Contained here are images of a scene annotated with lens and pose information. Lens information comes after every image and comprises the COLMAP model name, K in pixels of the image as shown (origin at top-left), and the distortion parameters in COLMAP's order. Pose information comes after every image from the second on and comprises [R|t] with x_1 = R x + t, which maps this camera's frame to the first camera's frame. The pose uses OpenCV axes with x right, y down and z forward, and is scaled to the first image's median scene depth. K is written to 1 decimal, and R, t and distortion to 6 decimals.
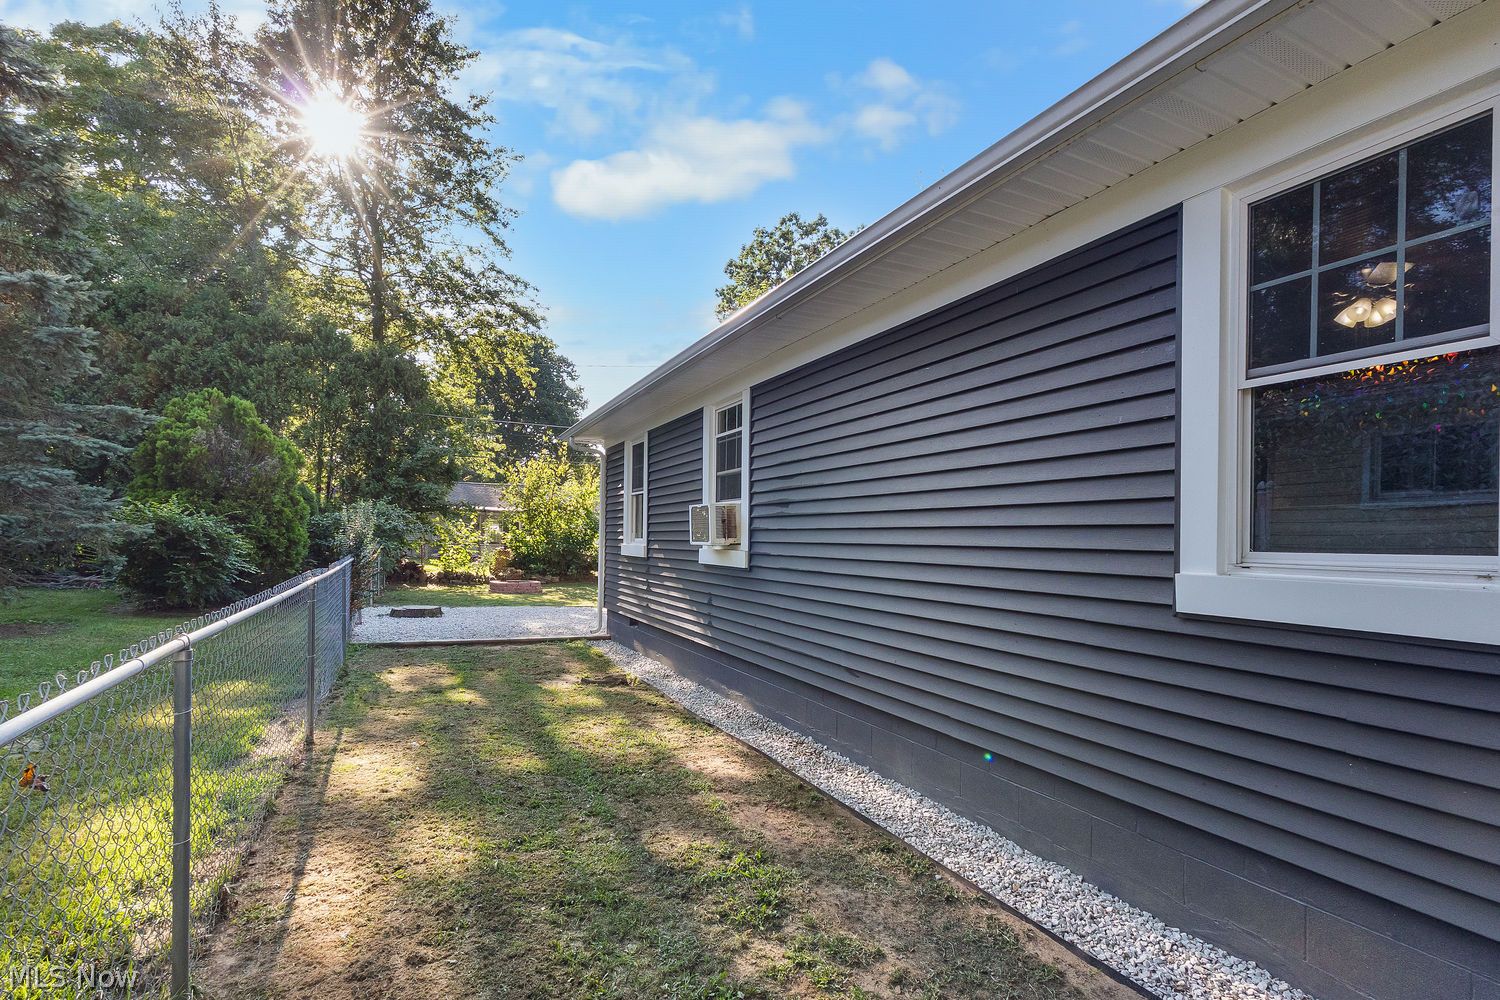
lens RADIAL K [[693.2, 0, 746.3], [0, 693.2, 508.6], [0, 0, 1]] dist [-0.003706, 0.001880]
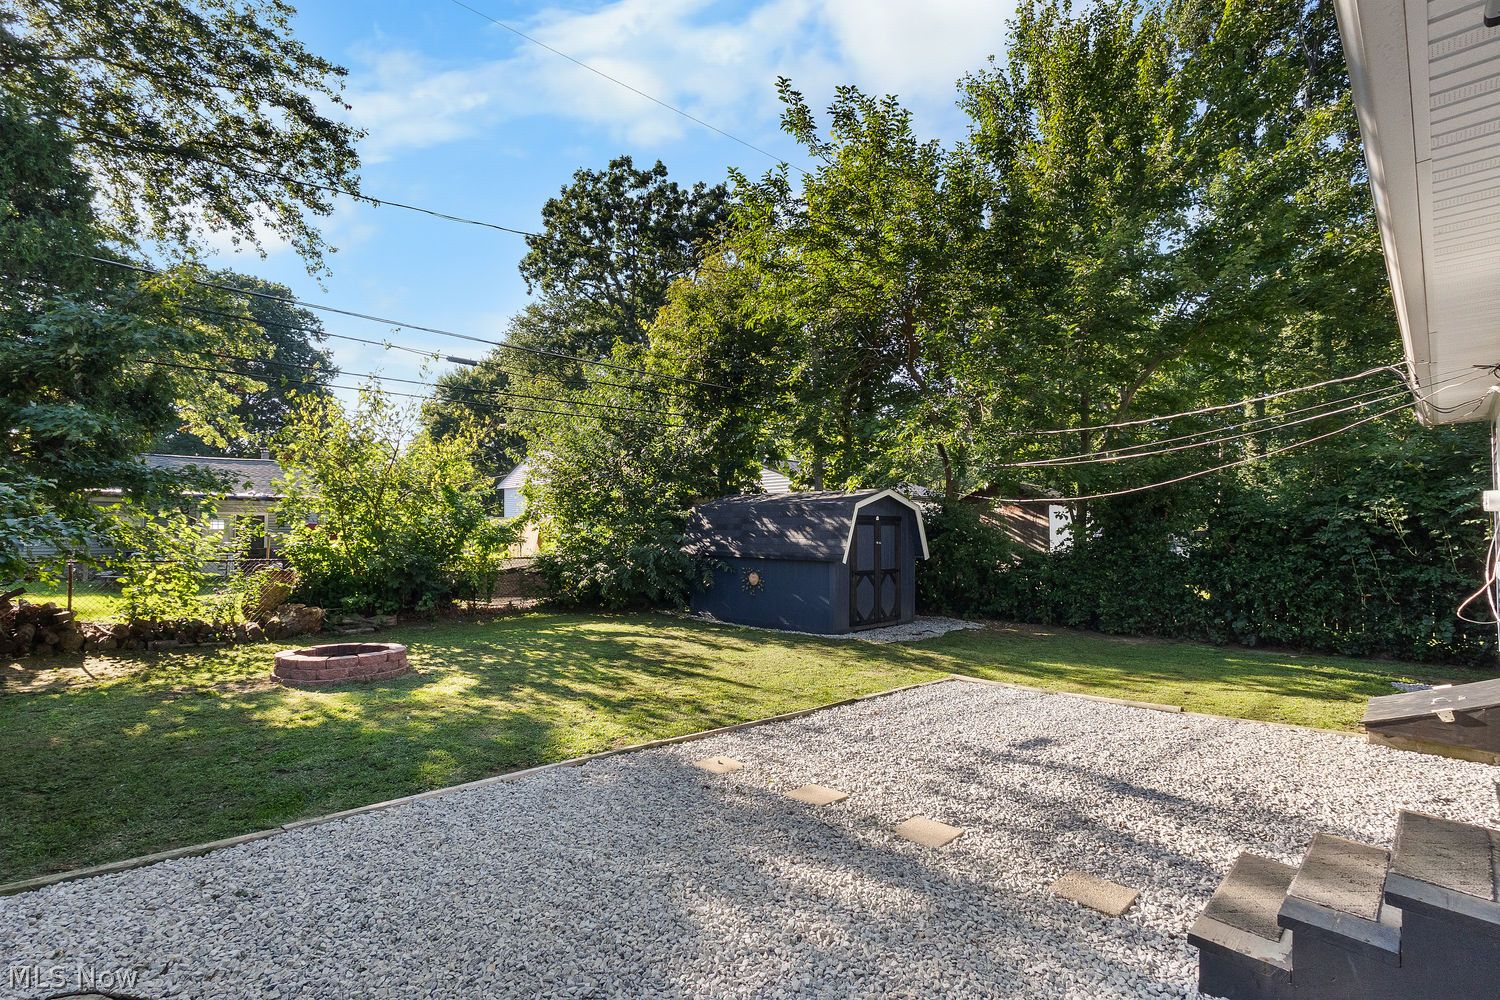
lens RADIAL K [[687.3, 0, 750.4], [0, 687.3, 494.9], [0, 0, 1]] dist [-0.002643, 0.000001]
pose [[0.945146, 0.004316, 0.326619, -0.179092], [-0.001713, 0.999964, -0.008255, 0.009378], [-0.326643, 0.007243, 0.945120, 0.396202]]
